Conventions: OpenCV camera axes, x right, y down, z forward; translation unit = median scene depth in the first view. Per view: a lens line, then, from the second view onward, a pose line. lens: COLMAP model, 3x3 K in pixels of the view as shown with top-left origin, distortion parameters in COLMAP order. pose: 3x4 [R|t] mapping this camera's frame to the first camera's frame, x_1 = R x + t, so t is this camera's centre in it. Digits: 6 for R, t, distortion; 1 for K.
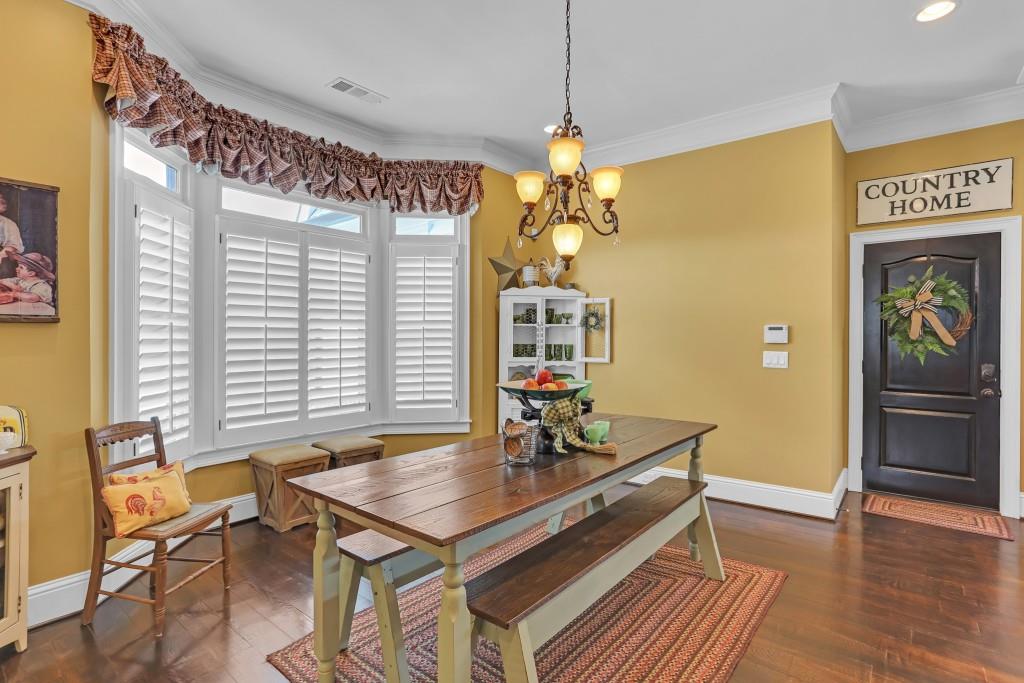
lens RADIAL K [[508.5, 0, 511.4], [0, 508.5, 334.5], [0, 0, 1]] dist [-0.015538, 0.001431]
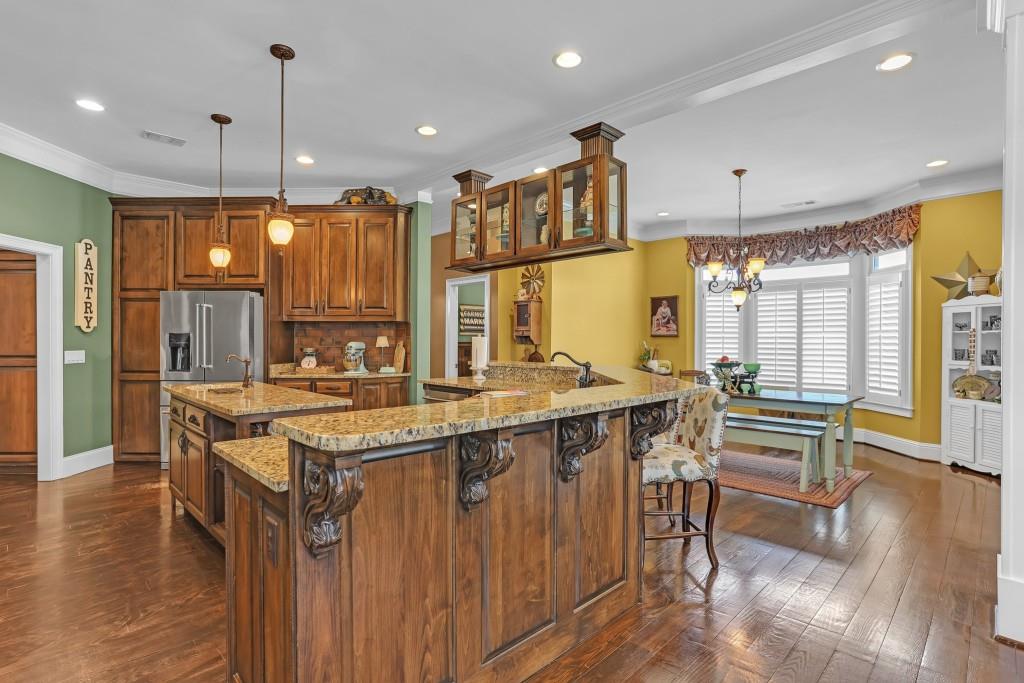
lens RADIAL K [[508.5, 0, 510.5], [0, 508.5, 340.8], [0, 0, 1]] dist [-0.015538, 0.001431]
pose [[-0.098993, 0.004588, -0.995078, 1.334832], [0.003778, 0.999984, 0.004235, -0.008568], [0.995081, -0.003340, -0.099009, 0.137715]]
